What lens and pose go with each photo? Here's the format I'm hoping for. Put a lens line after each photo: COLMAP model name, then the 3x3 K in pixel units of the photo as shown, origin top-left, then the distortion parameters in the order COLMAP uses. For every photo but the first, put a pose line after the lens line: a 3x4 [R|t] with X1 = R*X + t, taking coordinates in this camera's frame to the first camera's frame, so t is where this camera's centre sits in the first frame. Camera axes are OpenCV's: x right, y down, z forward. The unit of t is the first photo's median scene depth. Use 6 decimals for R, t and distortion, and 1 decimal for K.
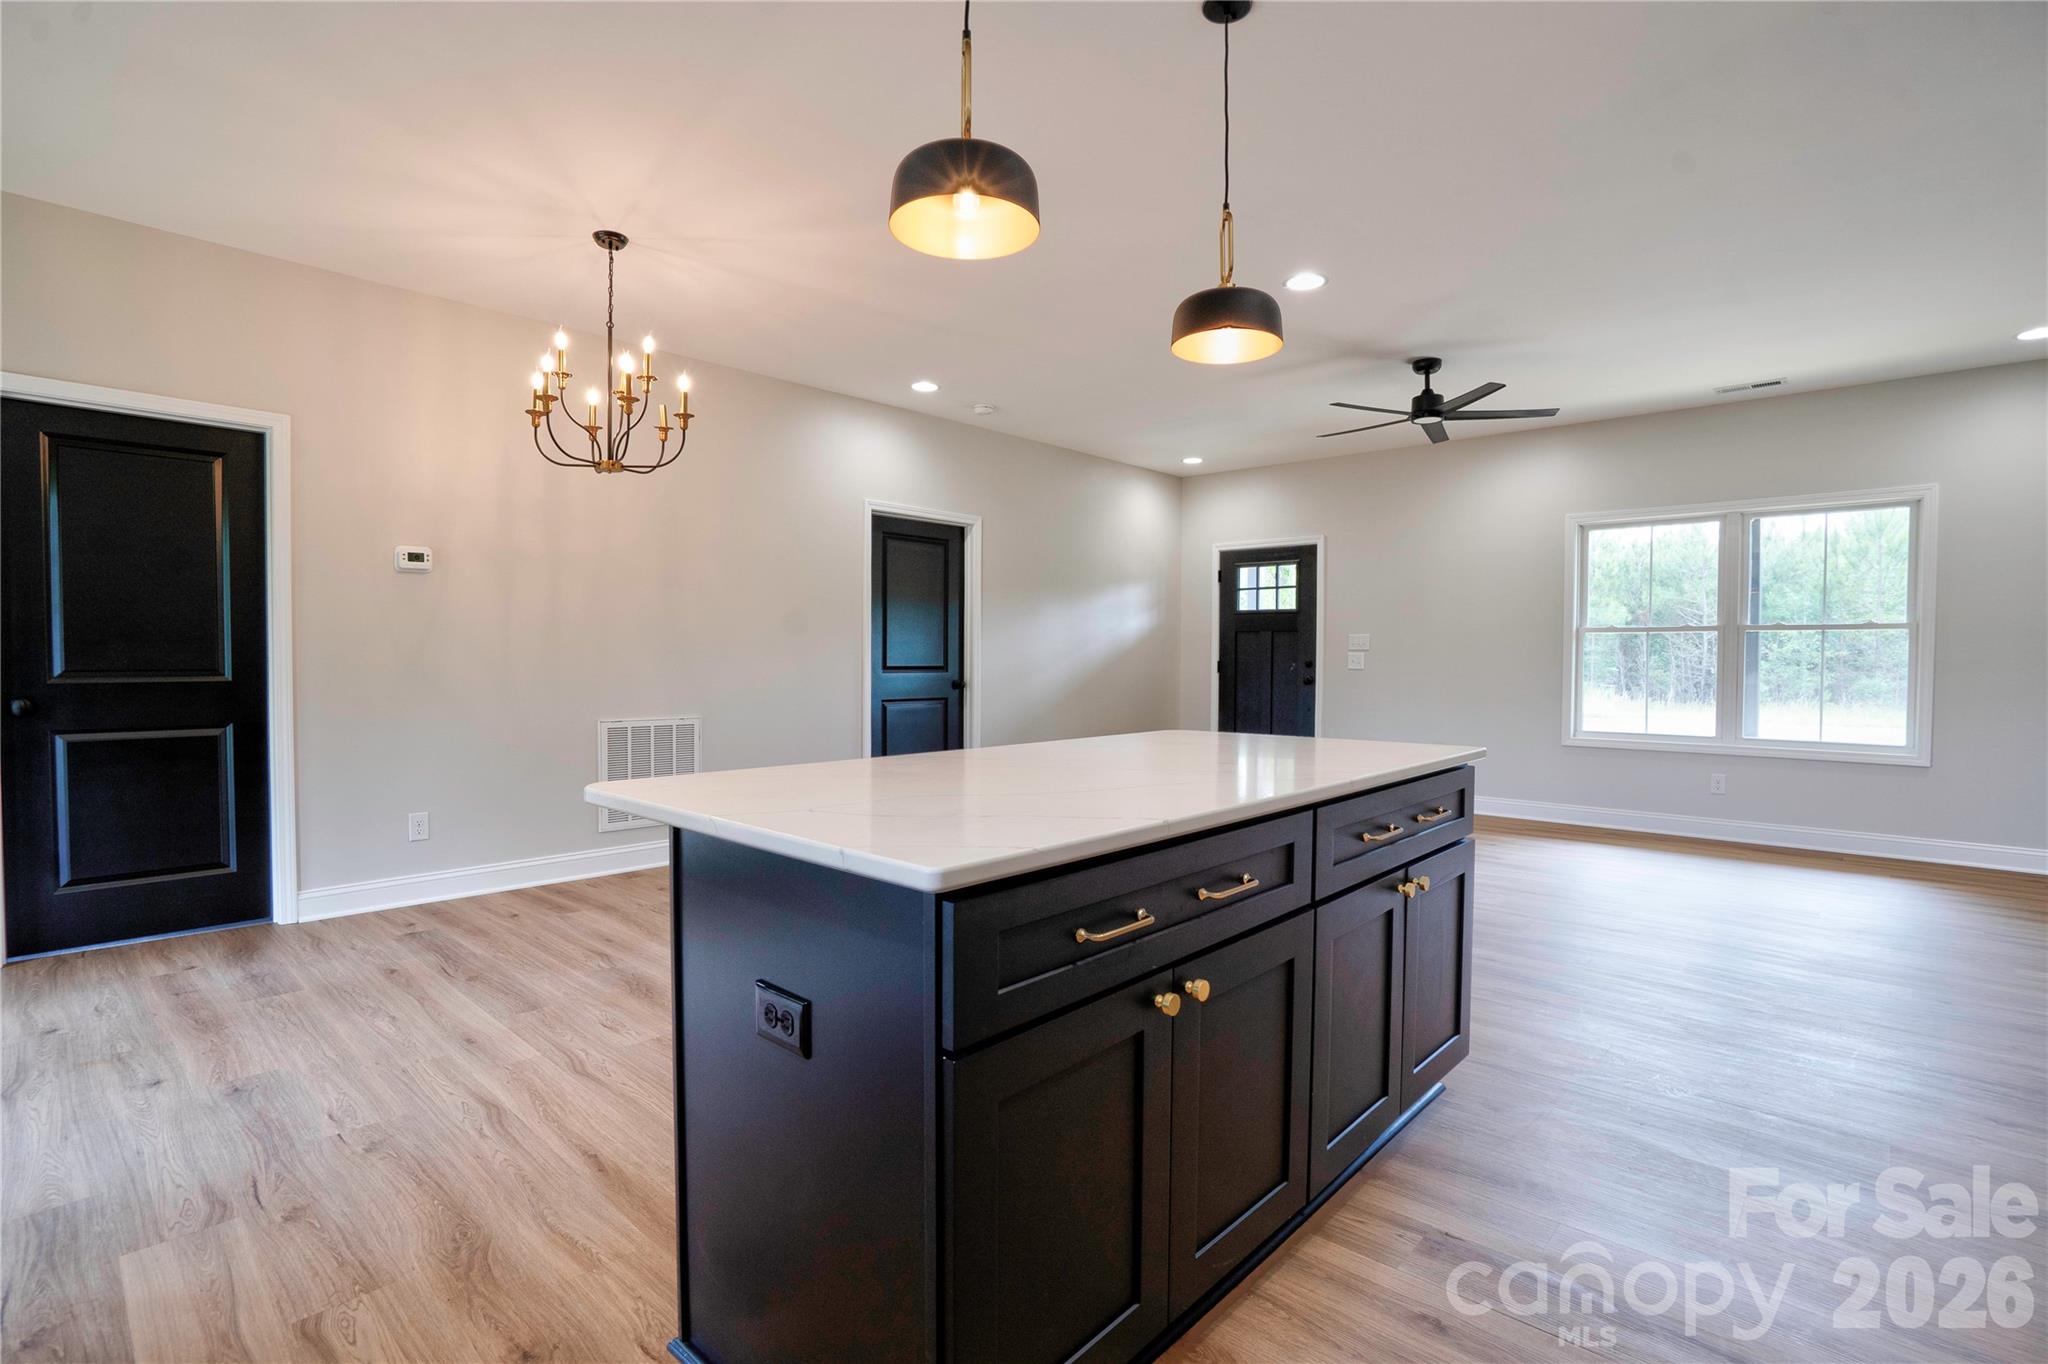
lens RADIAL K [[971.5, 0, 1010.0], [0, 971.5, 681.0], [0, 0, 1]] dist [-0.051295, 0.023601]
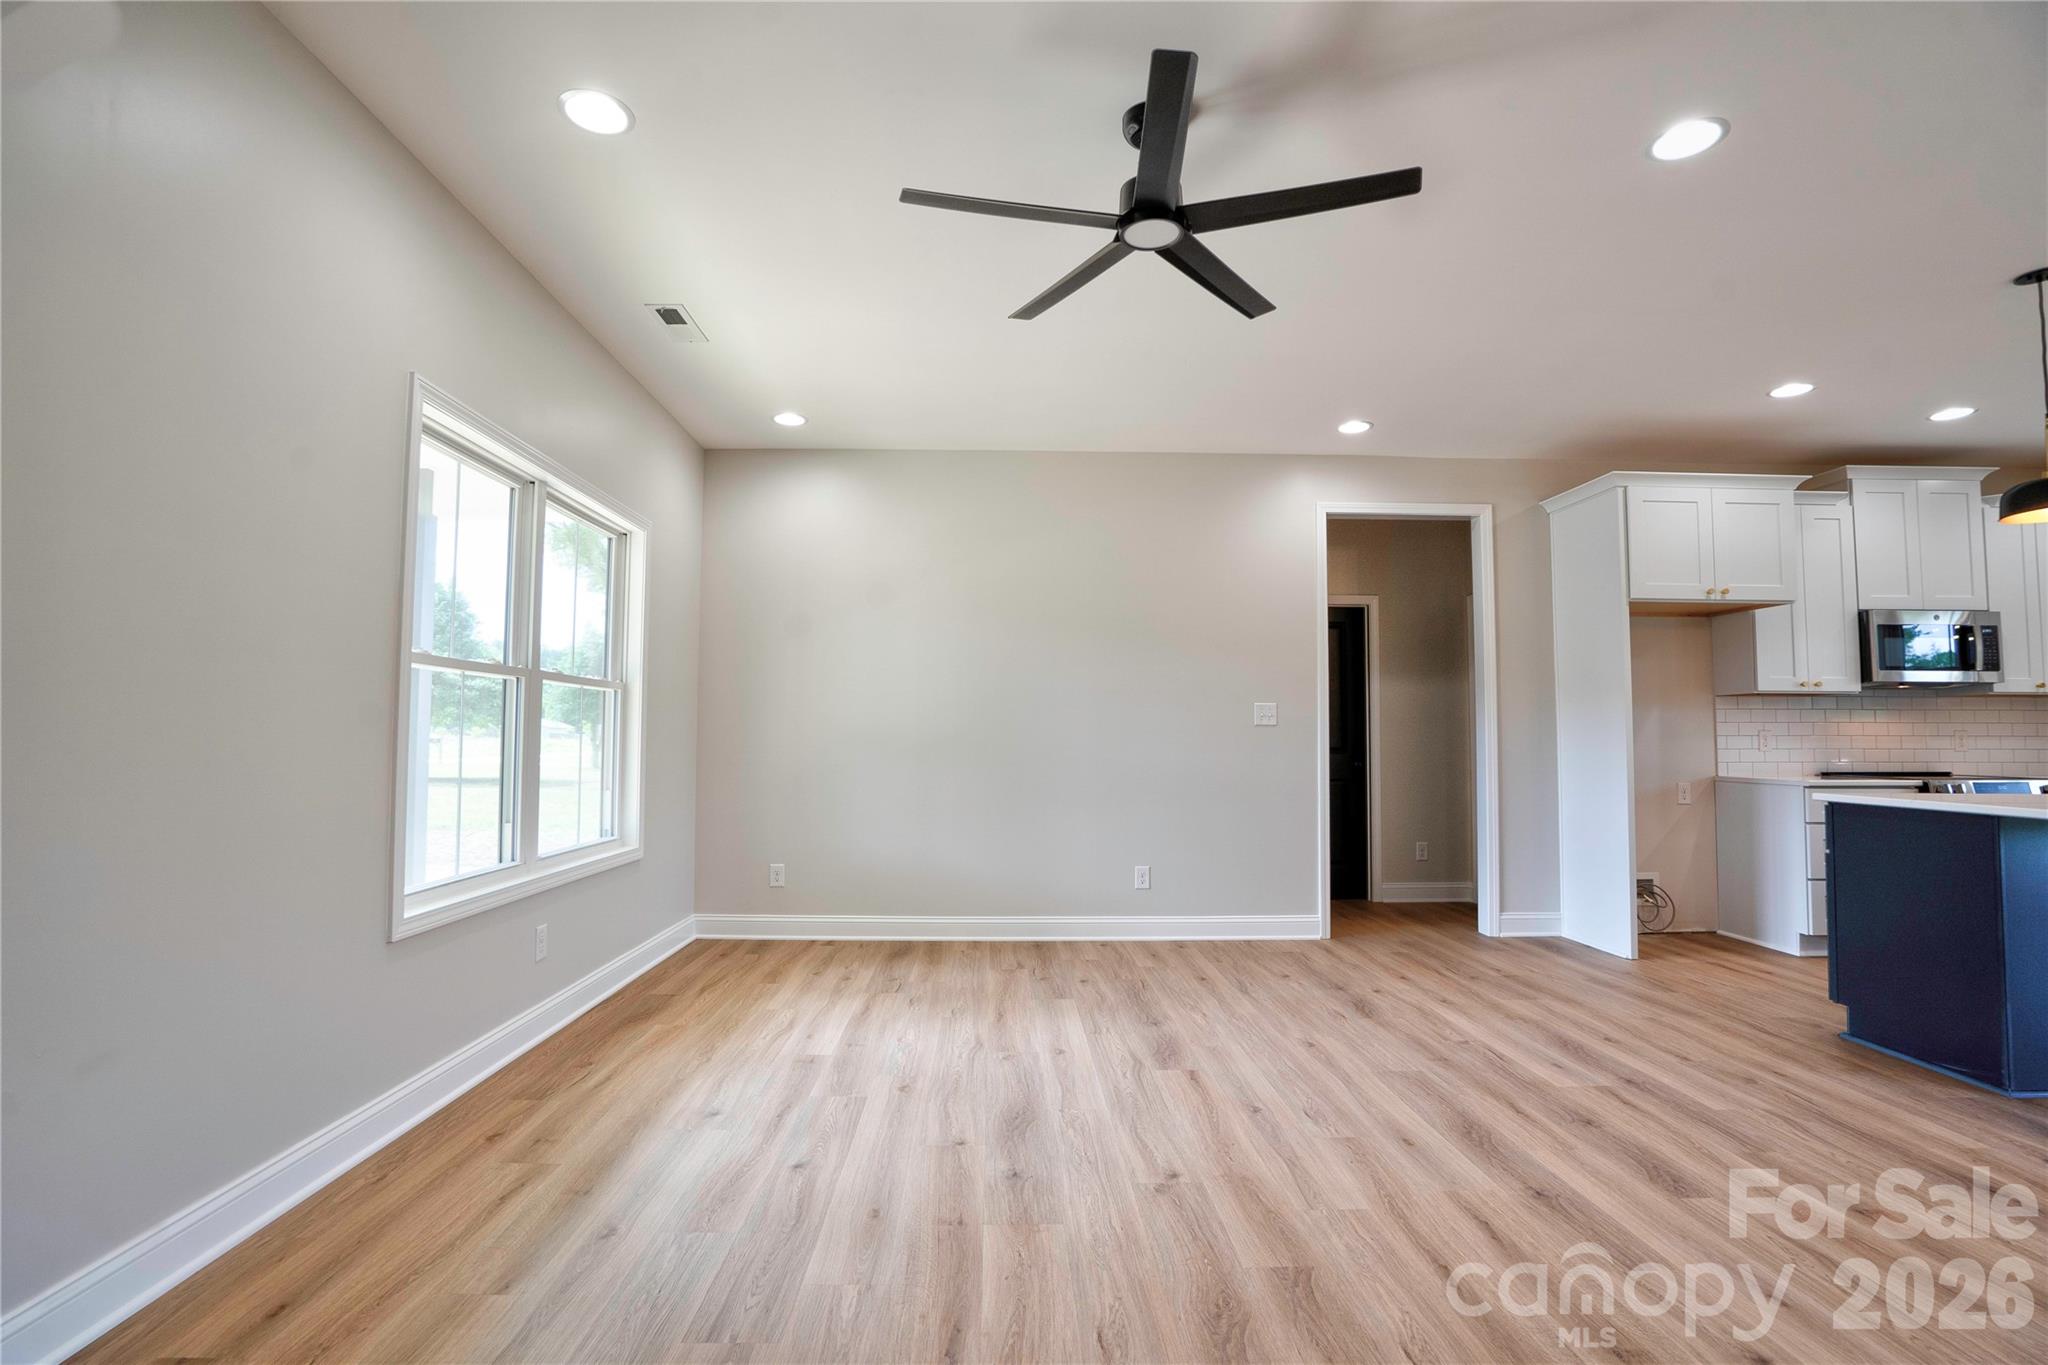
lens RADIAL K [[955.2, 0, 1020.5], [0, 955.2, 685.7], [0, 0, 1]] dist [-0.020764, 0.000693]
pose [[-0.682088, 0.033601, 0.730498, 0.111972], [0.008952, 0.999253, -0.037604, -0.021974], [-0.731216, -0.019109, -0.681879, 1.087085]]
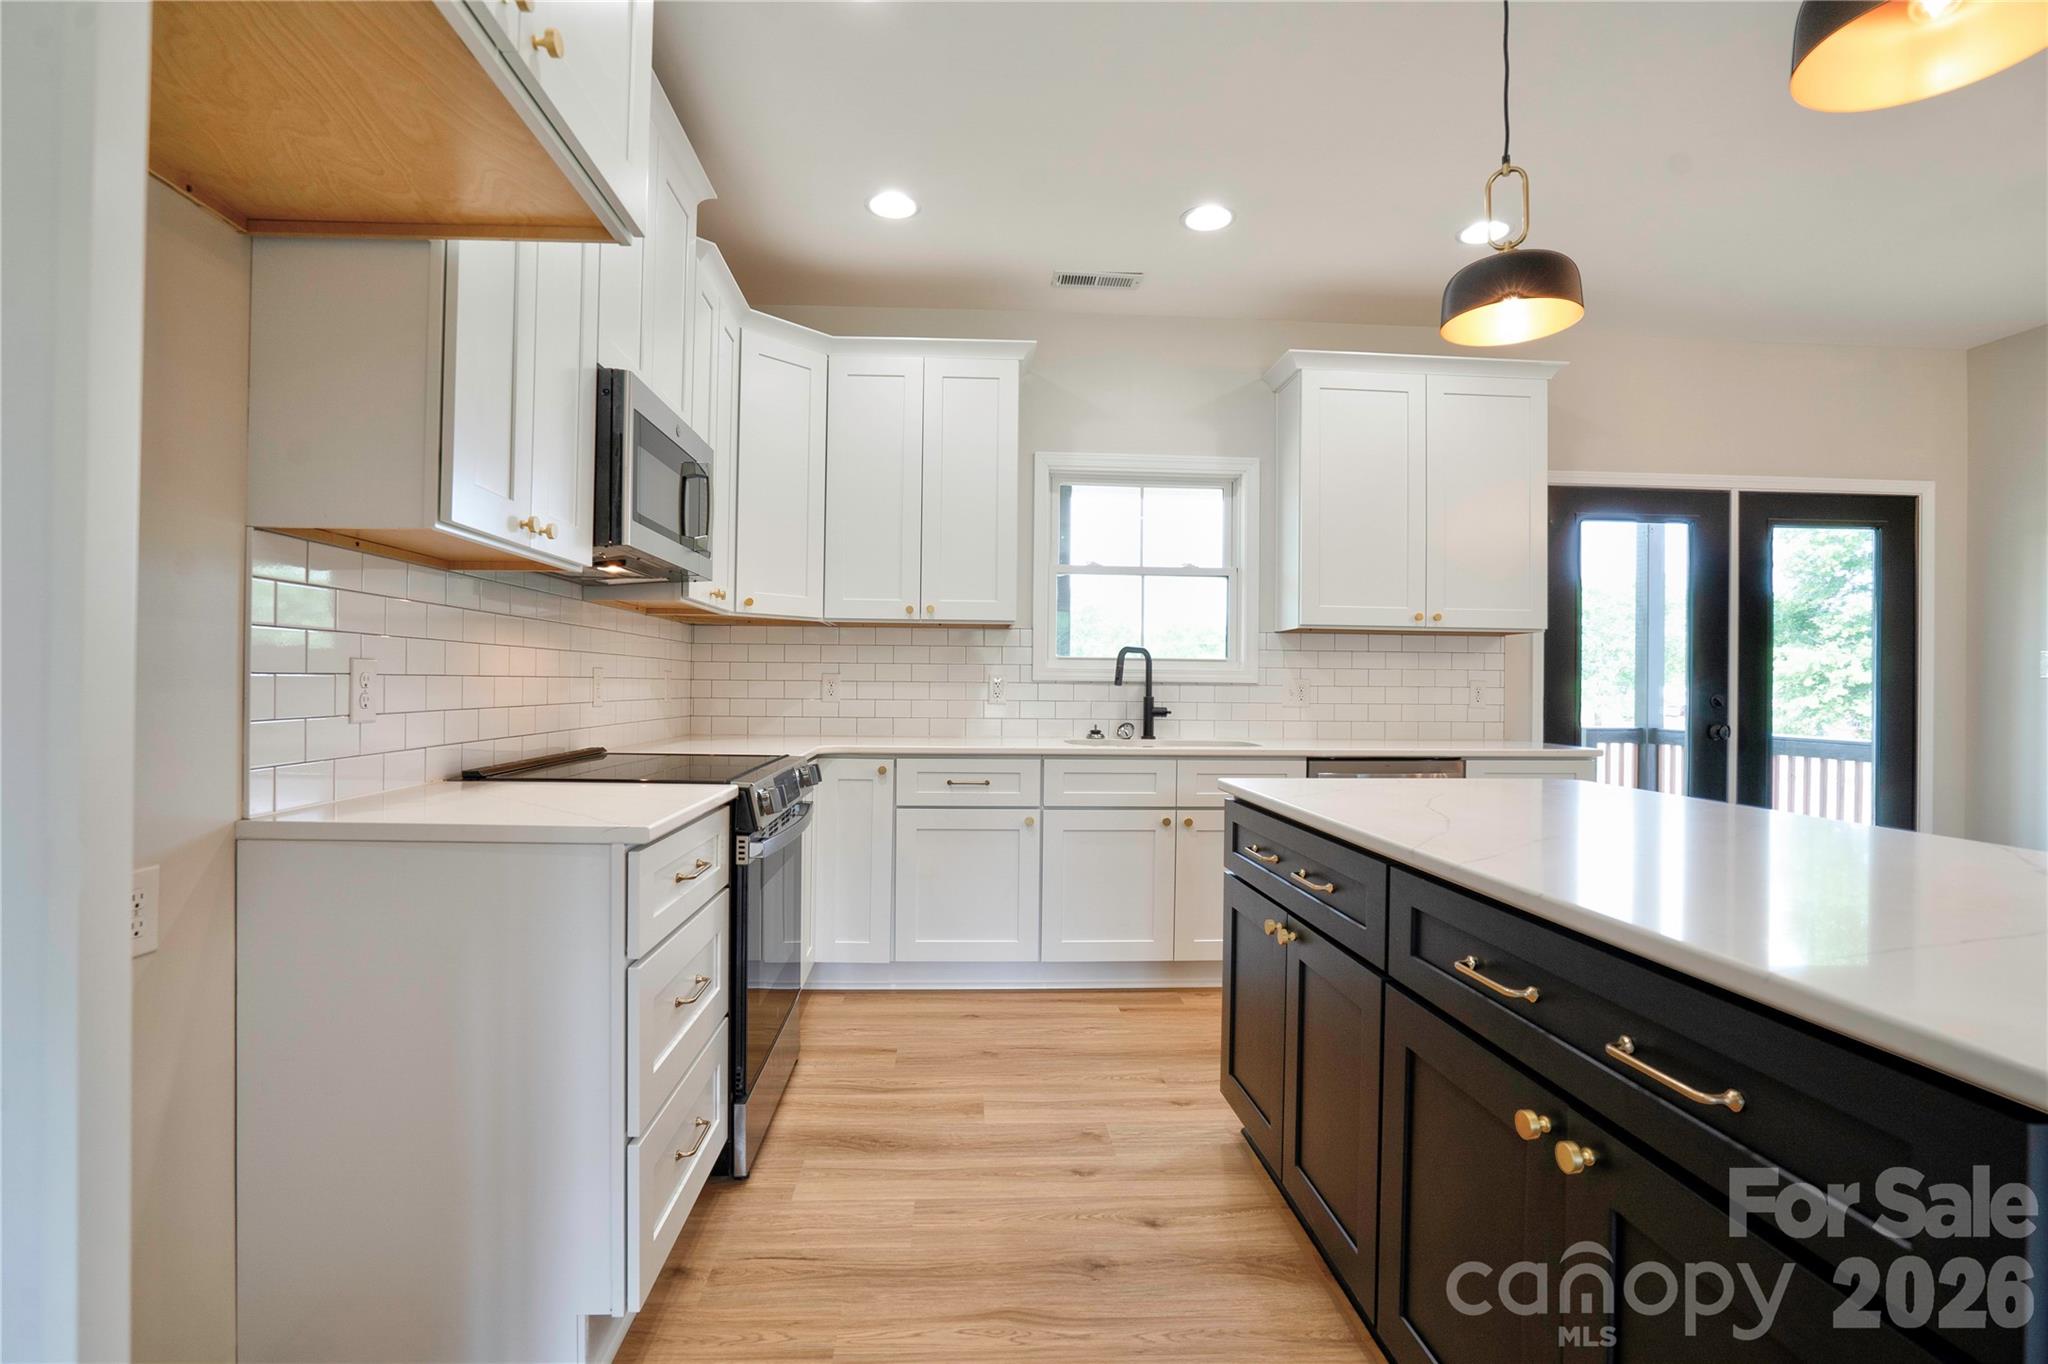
lens RADIAL K [[971.5, 0, 1010.0], [0, 971.5, 681.0], [0, 0, 1]] dist [-0.051295, 0.023601]
pose [[-0.700677, -0.015120, -0.713318, 0.340547], [-0.030692, 0.999489, 0.008962, -0.009449], [0.712818, 0.028172, -0.700783, 0.358057]]
